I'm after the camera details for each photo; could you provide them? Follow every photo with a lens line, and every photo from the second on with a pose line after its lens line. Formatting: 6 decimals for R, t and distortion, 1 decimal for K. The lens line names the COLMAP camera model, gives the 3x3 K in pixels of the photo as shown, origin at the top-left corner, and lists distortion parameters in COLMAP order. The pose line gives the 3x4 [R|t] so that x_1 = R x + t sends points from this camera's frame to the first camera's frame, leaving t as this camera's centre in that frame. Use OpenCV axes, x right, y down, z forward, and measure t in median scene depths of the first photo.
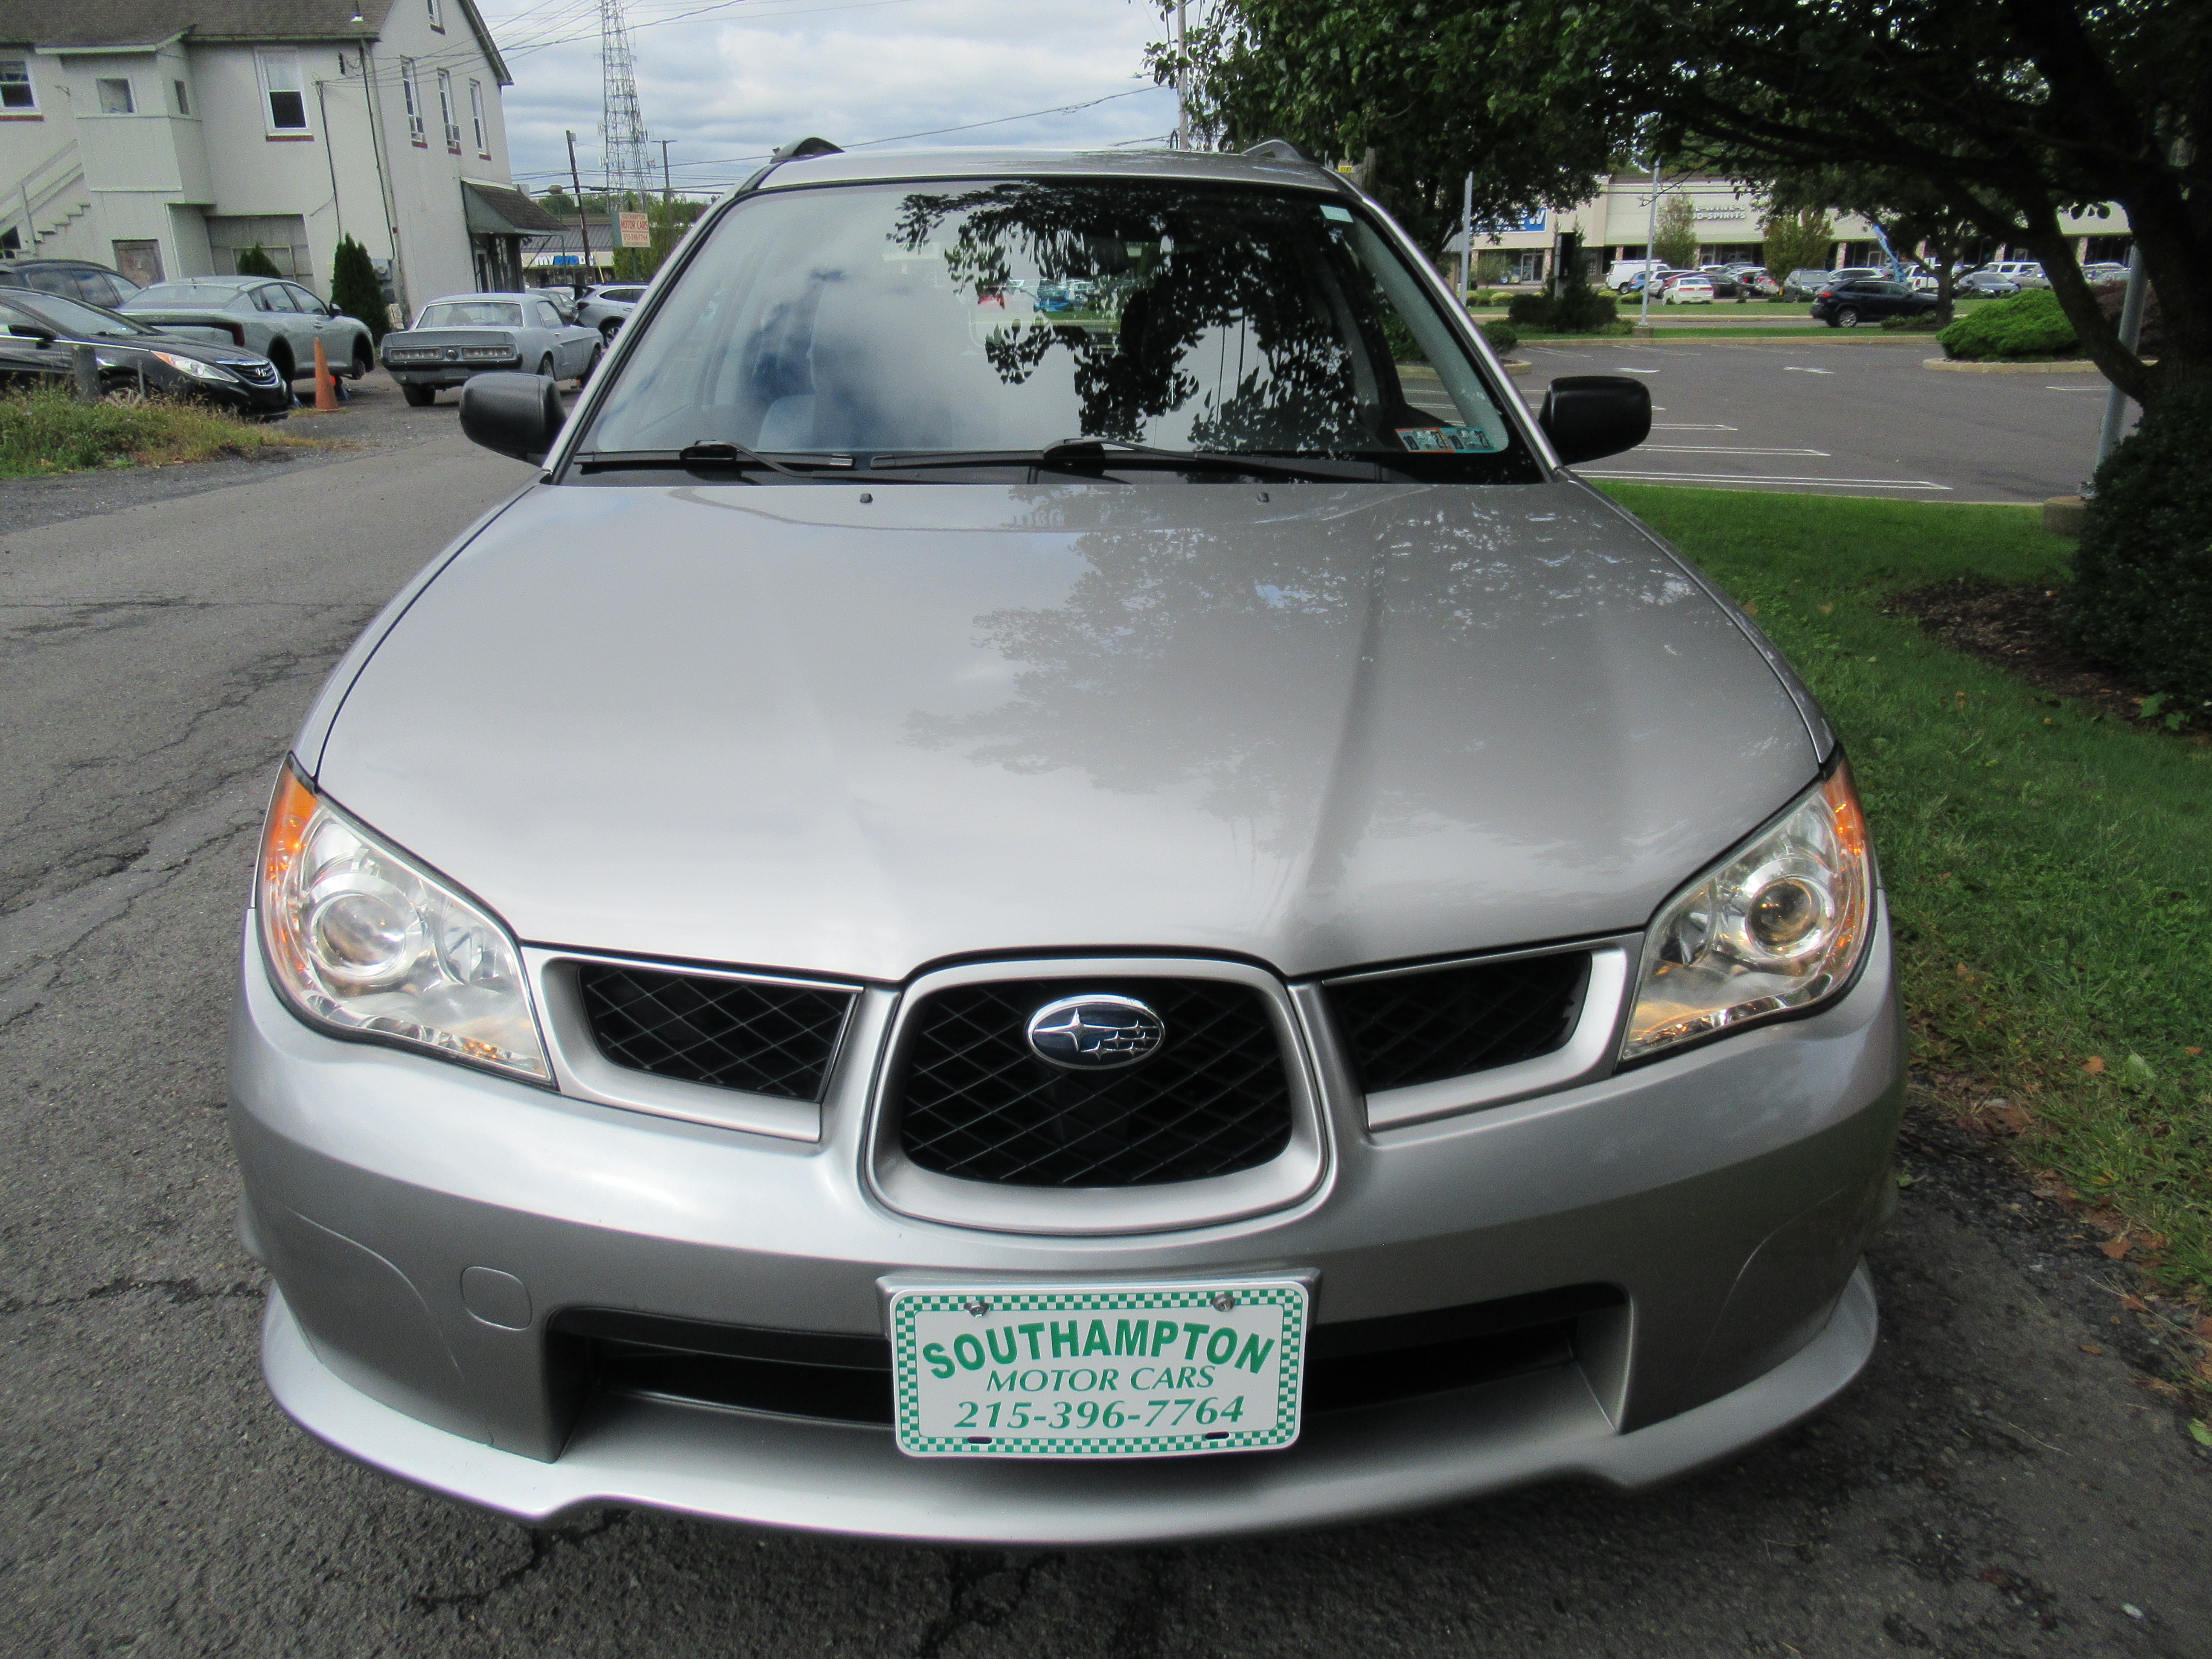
lens RADIAL K [[1614.7, 0, 1122.7], [0, 1614.7, 839.6], [0, 0, 1]] dist [0.000938, -0.001388]
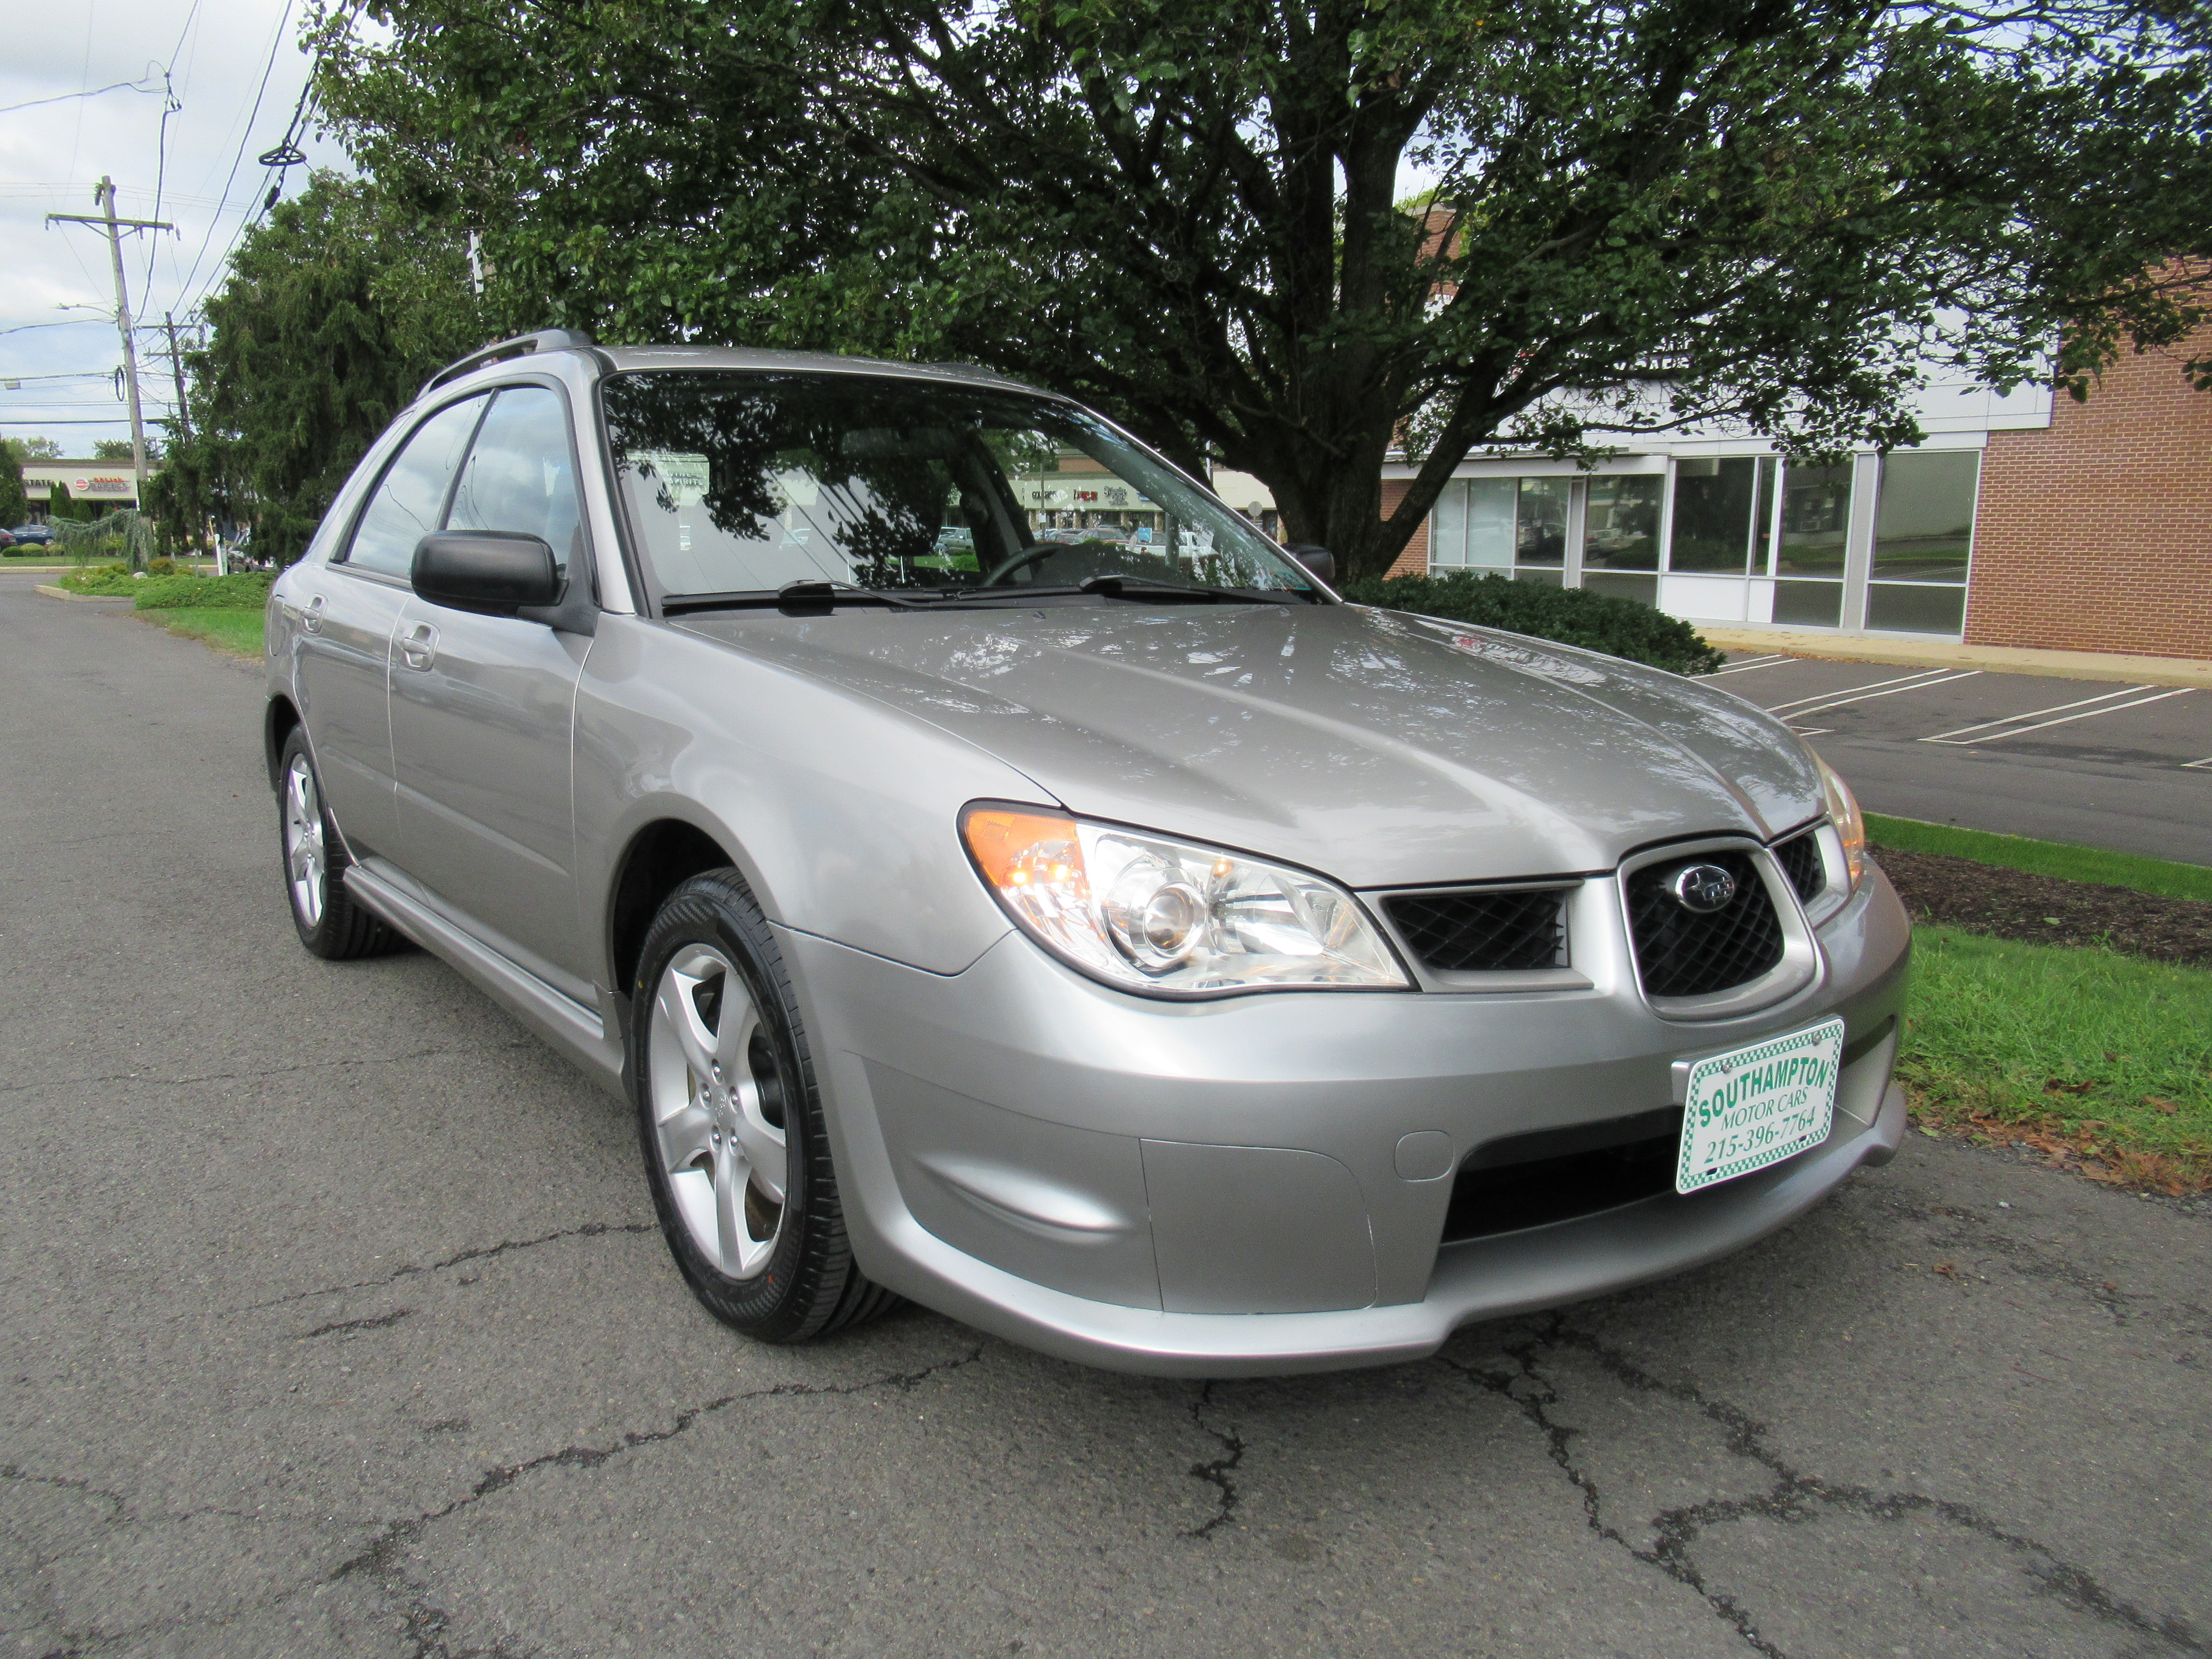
lens RADIAL K [[1614.7, 0, 1122.7], [0, 1614.7, 839.6], [0, 0, 1]] dist [0.000938, -0.001388]
pose [[0.826749, -0.092147, 0.554974, -0.246296], [0.172624, 0.980457, -0.094366, 0.022770], [-0.535432, 0.173819, 0.826498, 0.003816]]
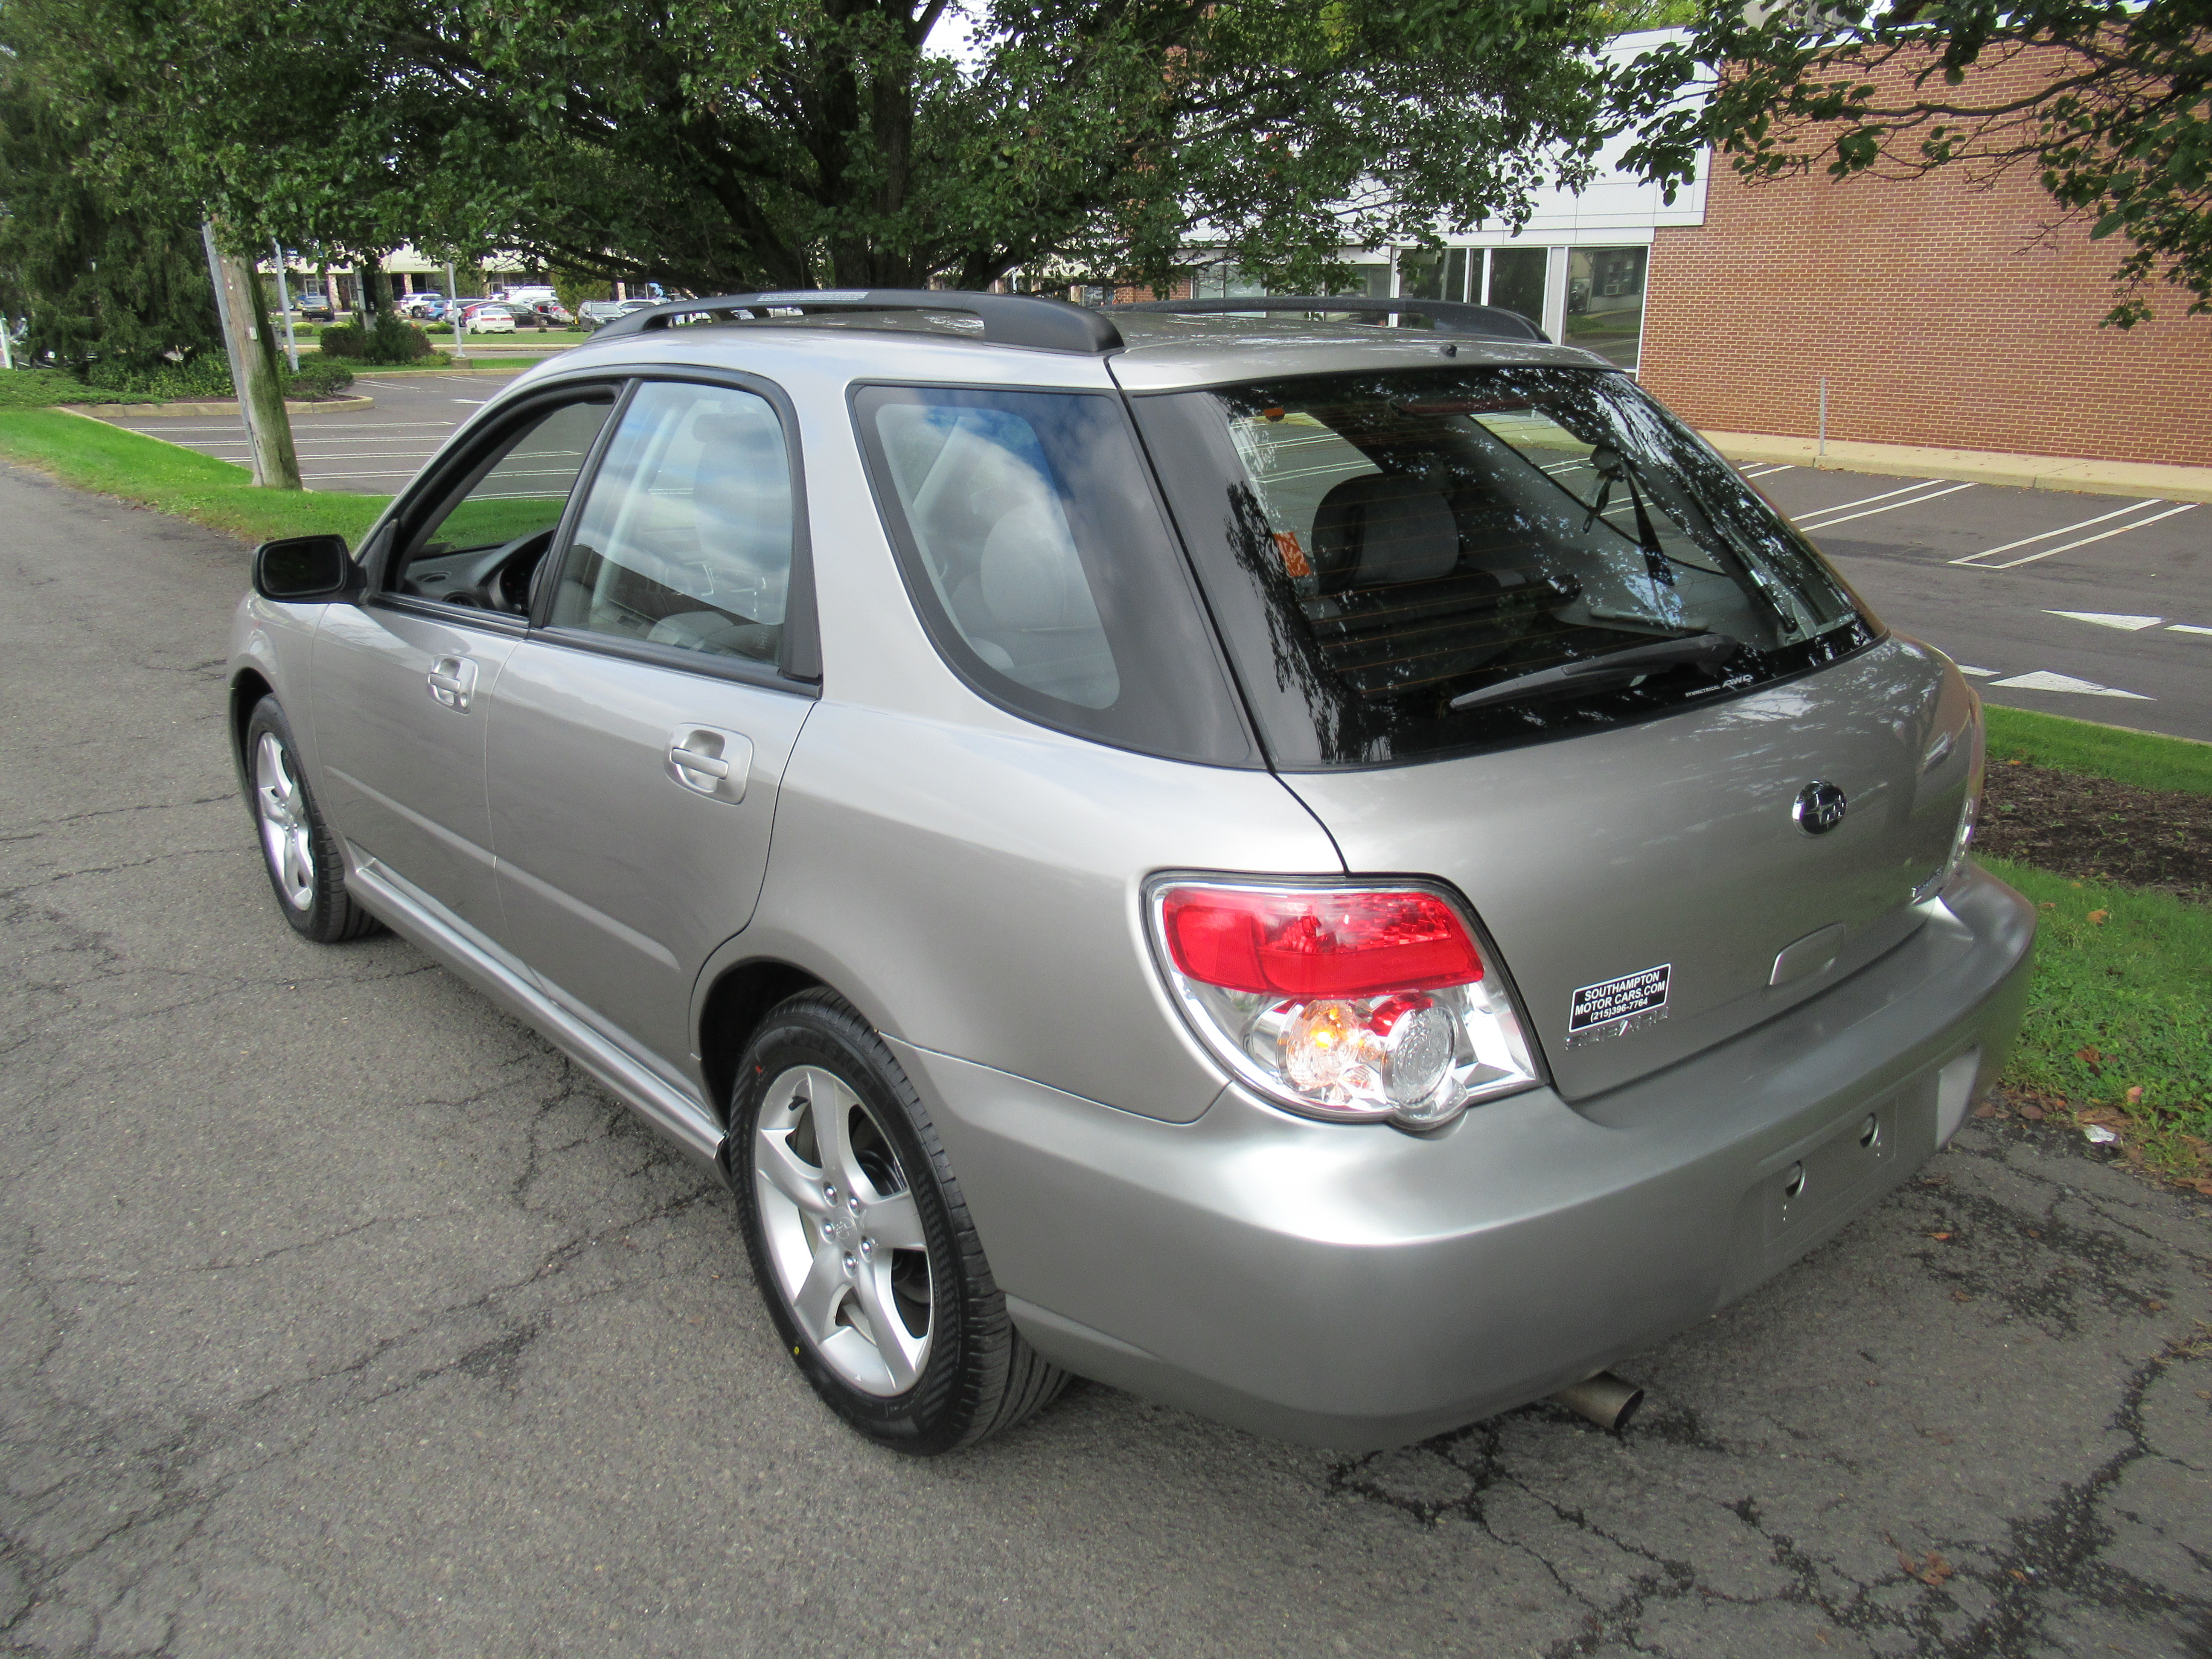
lens RADIAL K [[1589.4, 0, 1081.1], [0, 1589.4, 838.6], [0, 0, 1]] dist [-0.005272, 0.006515]
pose [[0.787423, -0.189785, 0.586470, -0.245309], [0.195369, 0.979211, 0.054566, 0.116668], [-0.584633, 0.071612, 0.808131, -0.492994]]
